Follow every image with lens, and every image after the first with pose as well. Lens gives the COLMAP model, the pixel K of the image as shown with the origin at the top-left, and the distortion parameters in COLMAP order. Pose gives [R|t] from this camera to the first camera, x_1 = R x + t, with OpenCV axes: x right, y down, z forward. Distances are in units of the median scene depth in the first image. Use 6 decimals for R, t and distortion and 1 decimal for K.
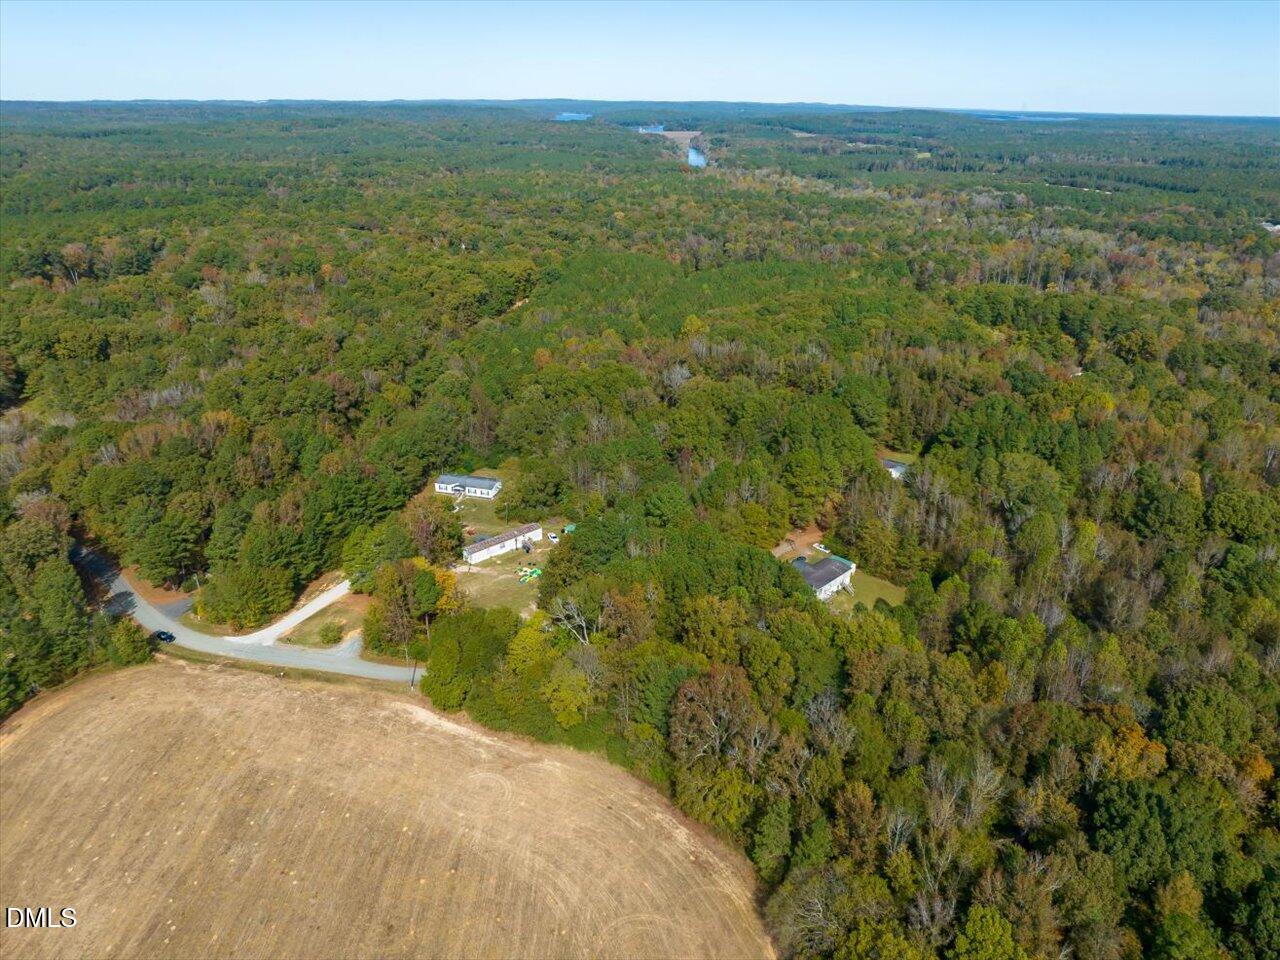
lens RADIAL K [[908.6, 0, 640.0], [0, 908.6, 480.0], [0, 0, 1]] dist [-0.044245, 0.013795]
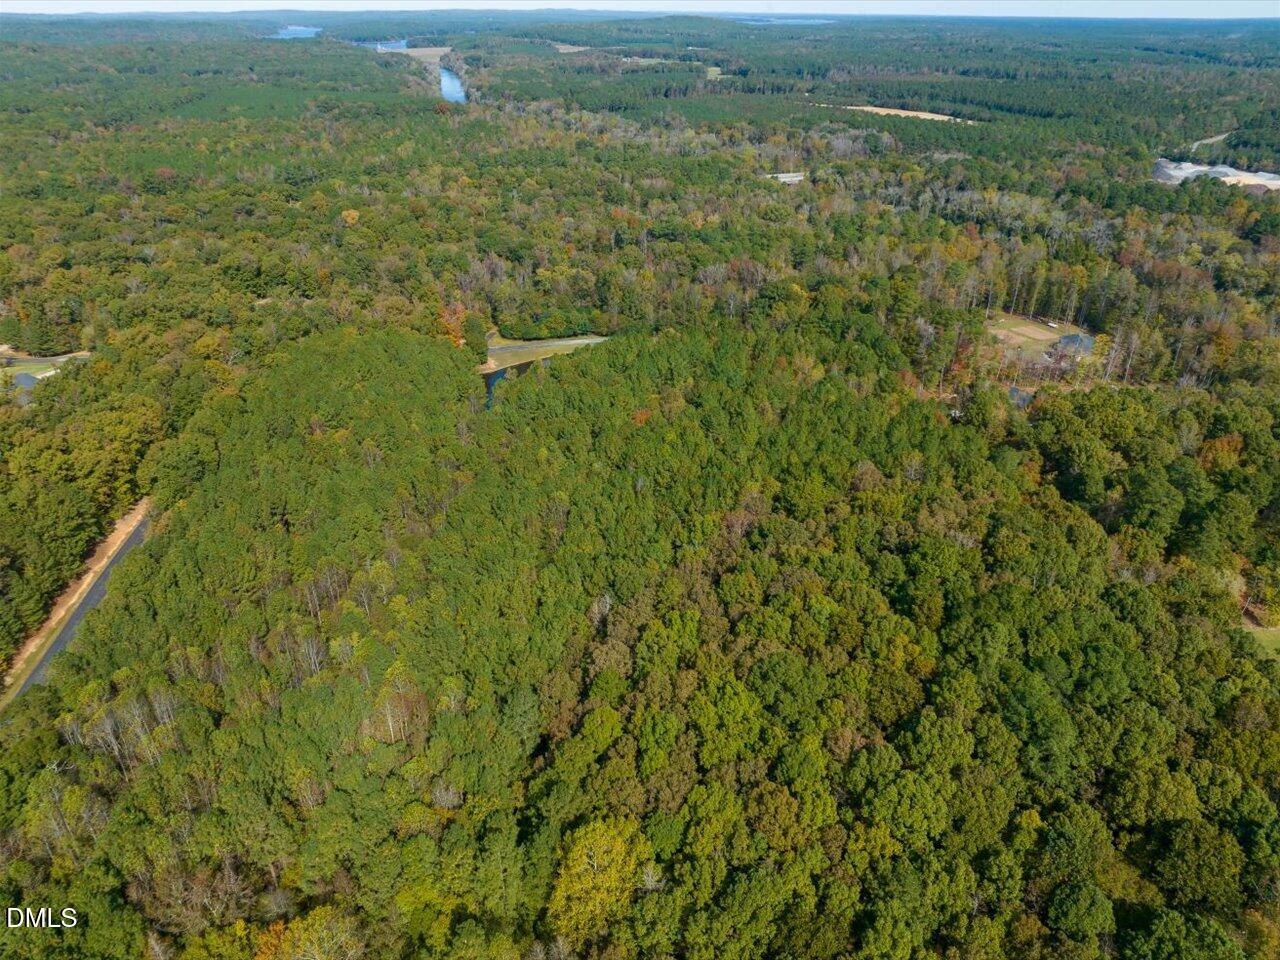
lens RADIAL K [[908.6, 0, 640.0], [0, 908.6, 480.0], [0, 0, 1]] dist [-0.044245, 0.013795]
pose [[0.967782, -0.124021, 0.219126, 0.008374], [0.104564, 0.989648, 0.098305, -0.118204], [-0.229049, -0.072225, 0.970732, 0.264893]]
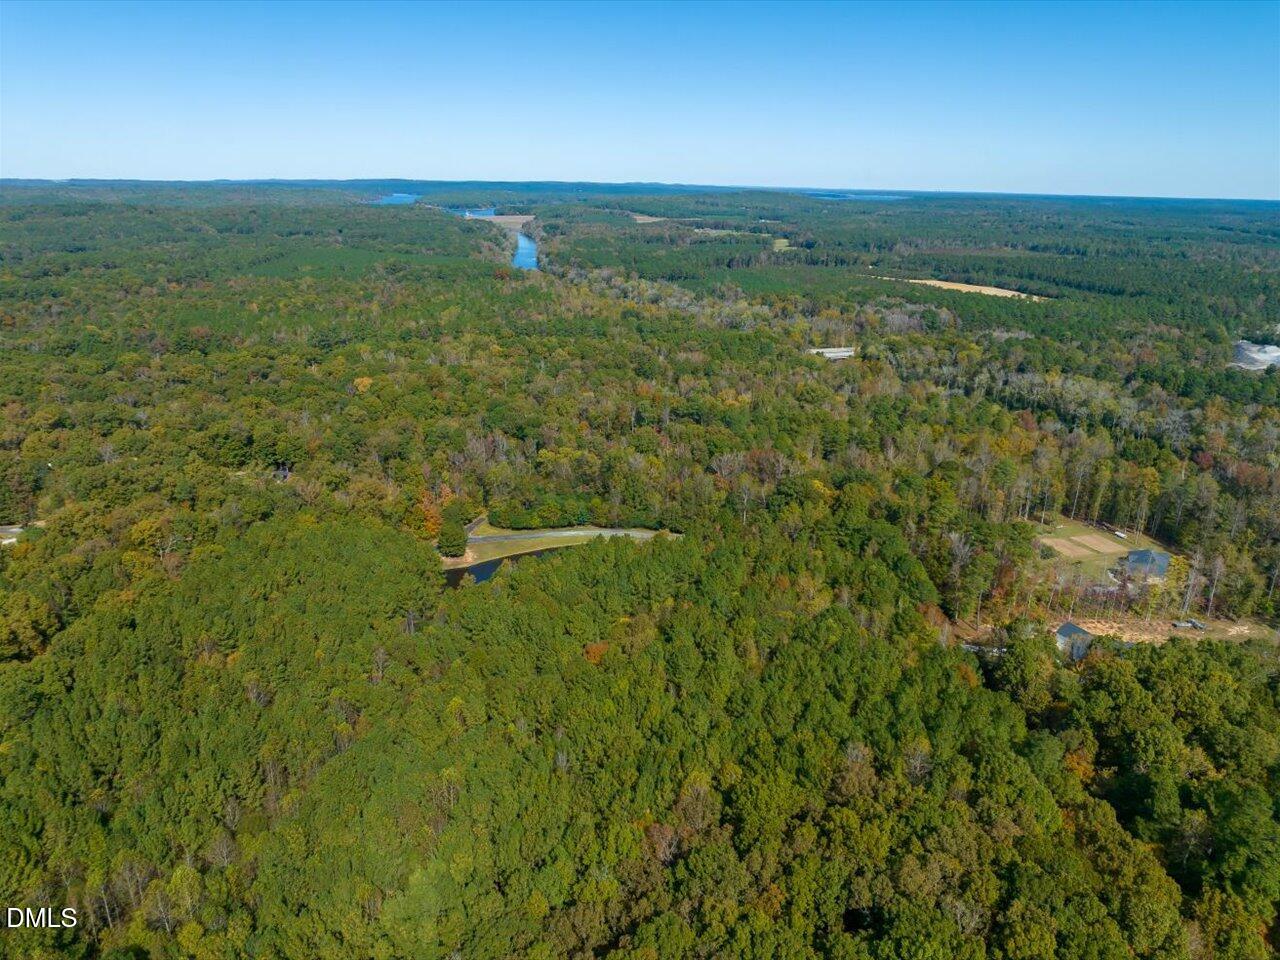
lens RADIAL K [[906.8, 0, 640.0], [0, 906.8, 480.0], [0, 0, 1]] dist [-0.032542, -0.004295]
pose [[0.986266, -0.048087, 0.158007, 0.045123], [0.060256, 0.995499, -0.073144, -0.134199], [-0.153779, 0.081661, 0.984725, 0.301501]]
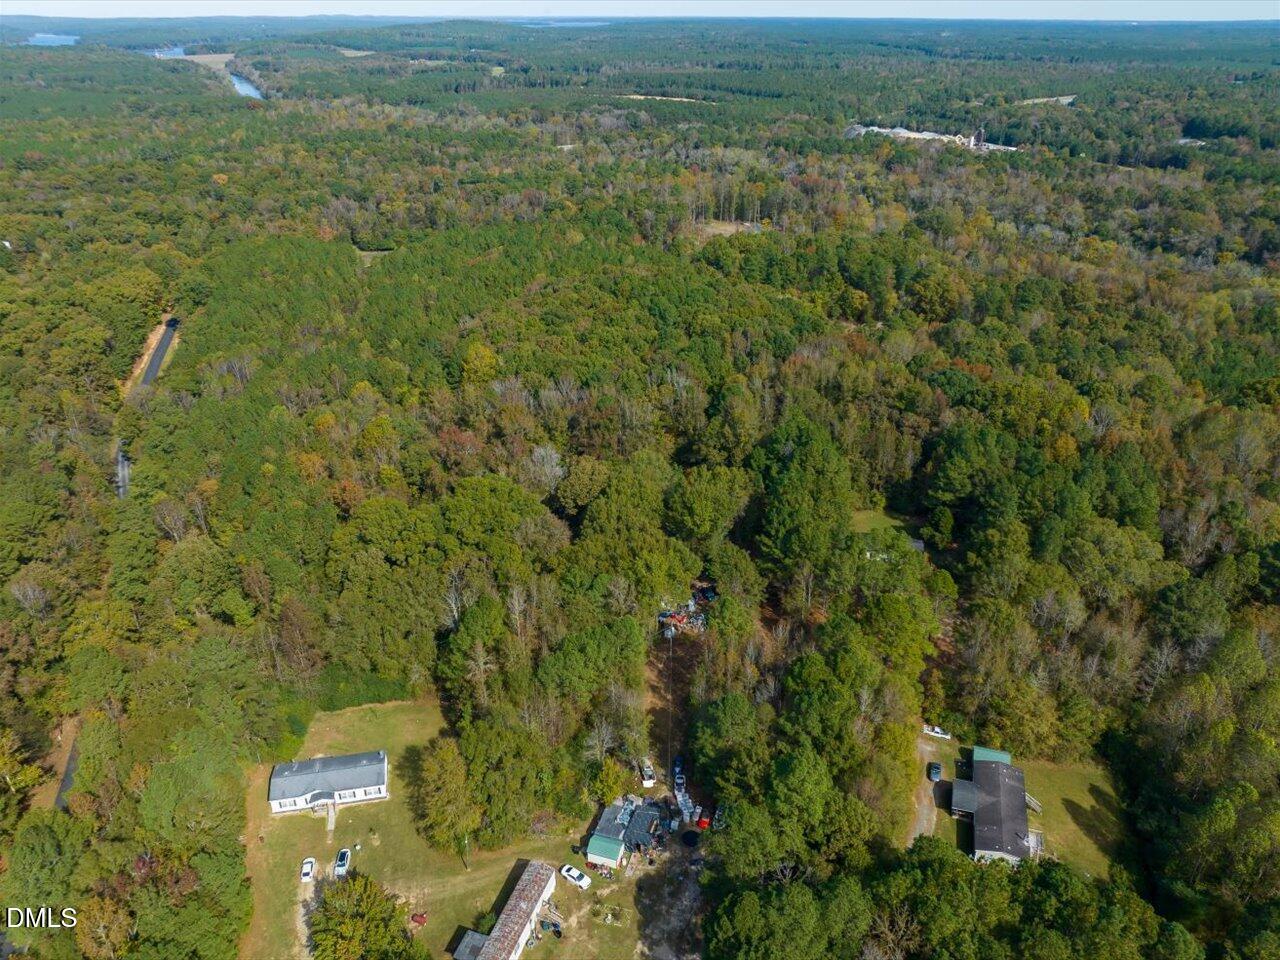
lens RADIAL K [[908.6, 0, 640.0], [0, 908.6, 480.0], [0, 0, 1]] dist [-0.044245, 0.013795]
pose [[0.890519, -0.218635, 0.398967, -0.050037], [0.184358, 0.975147, 0.122885, -0.052043], [-0.415919, -0.035879, 0.908694, 0.107207]]
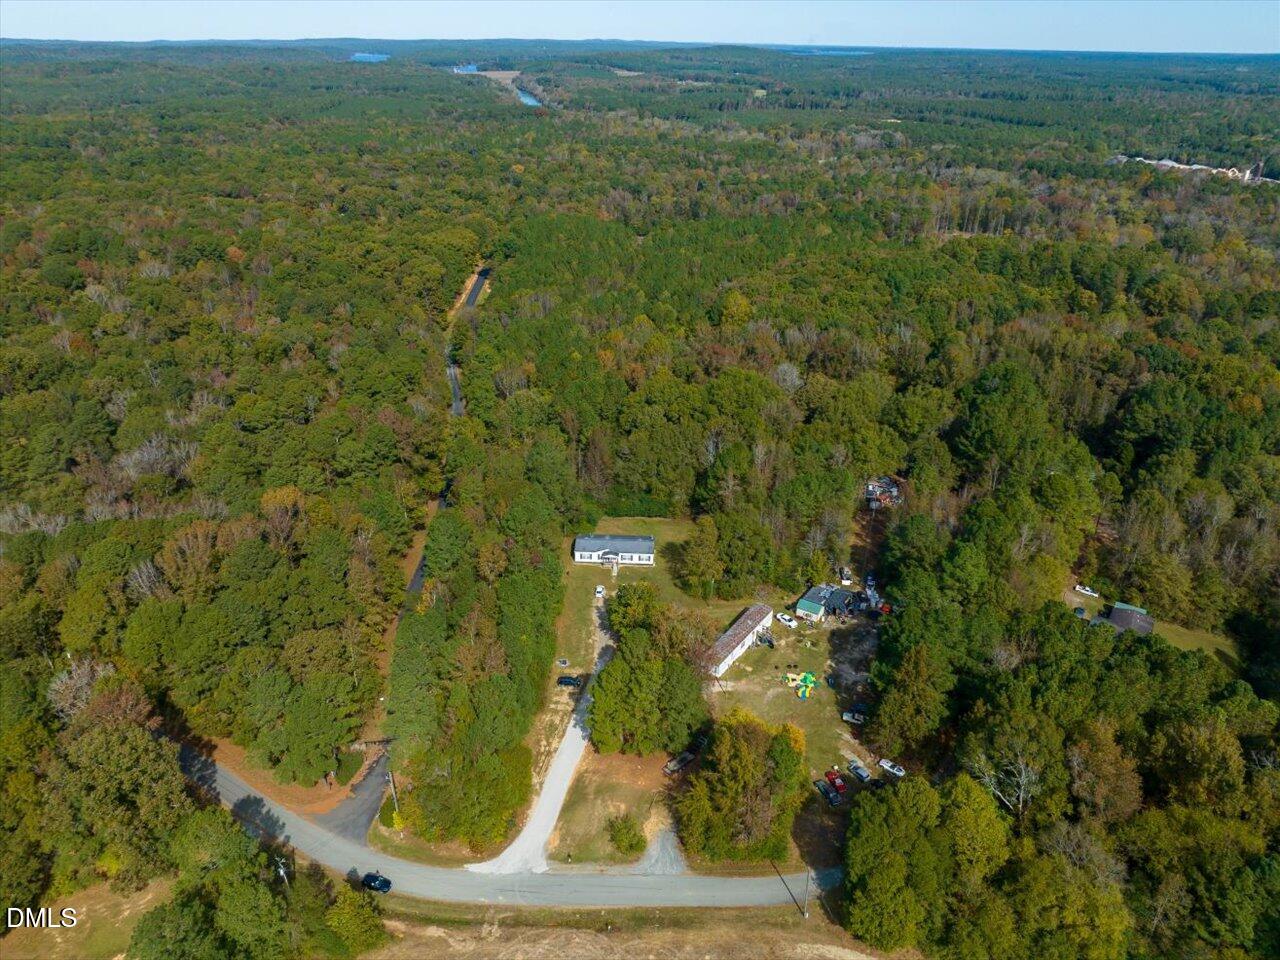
lens RADIAL K [[908.6, 0, 640.0], [0, 908.6, 480.0], [0, 0, 1]] dist [-0.044245, 0.013795]
pose [[0.977859, -0.094013, 0.186956, -0.077279], [0.082842, 0.994327, 0.066710, -0.025819], [-0.192167, -0.049745, 0.980101, 0.059508]]
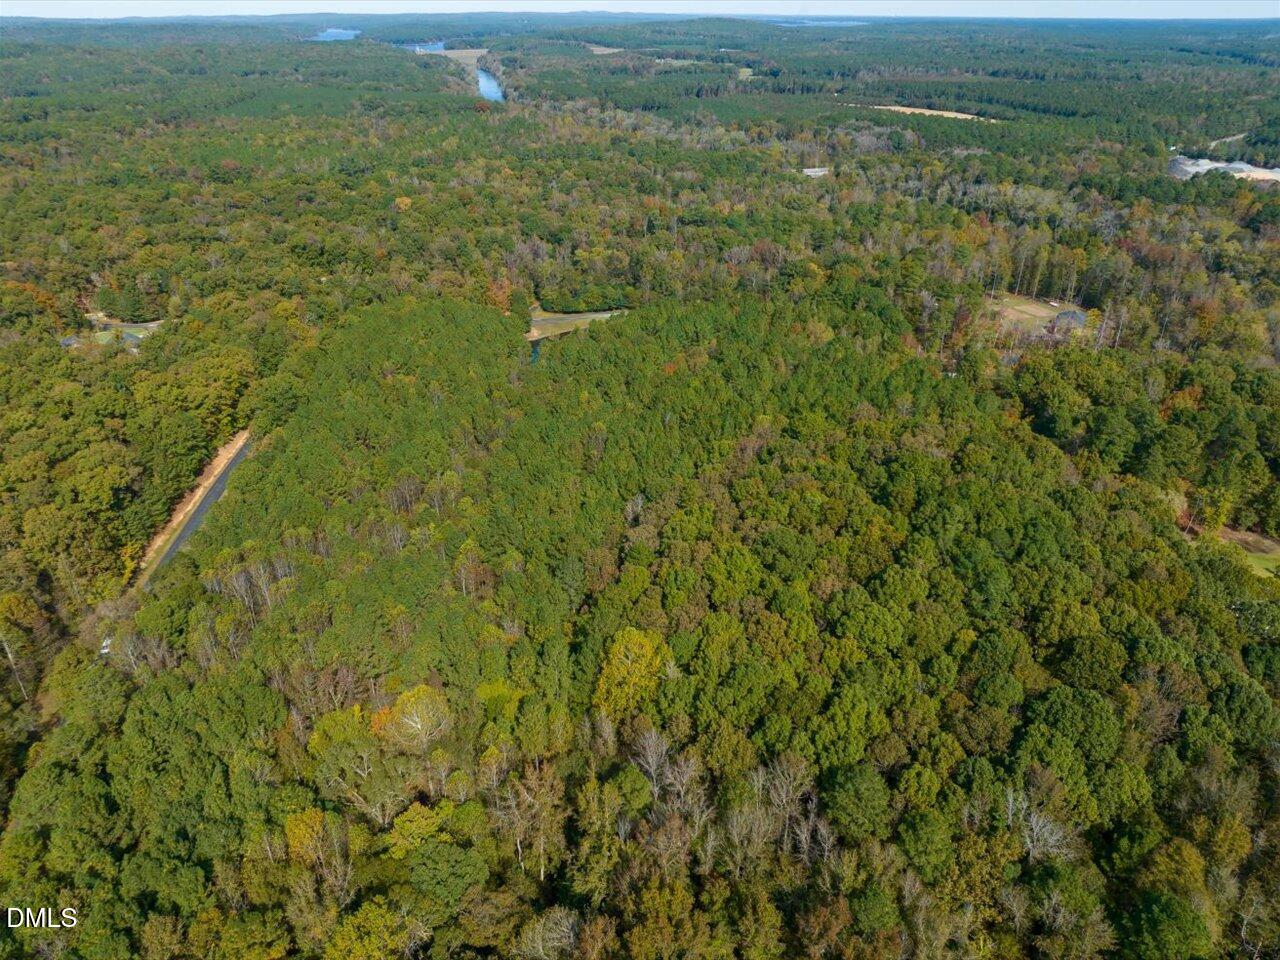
lens RADIAL K [[908.6, 0, 640.0], [0, 908.6, 480.0], [0, 0, 1]] dist [-0.044245, 0.013795]
pose [[0.975587, -0.111358, 0.189284, -0.001122], [0.095057, 0.991104, 0.093147, -0.103725], [-0.197973, -0.072880, 0.977494, 0.230064]]
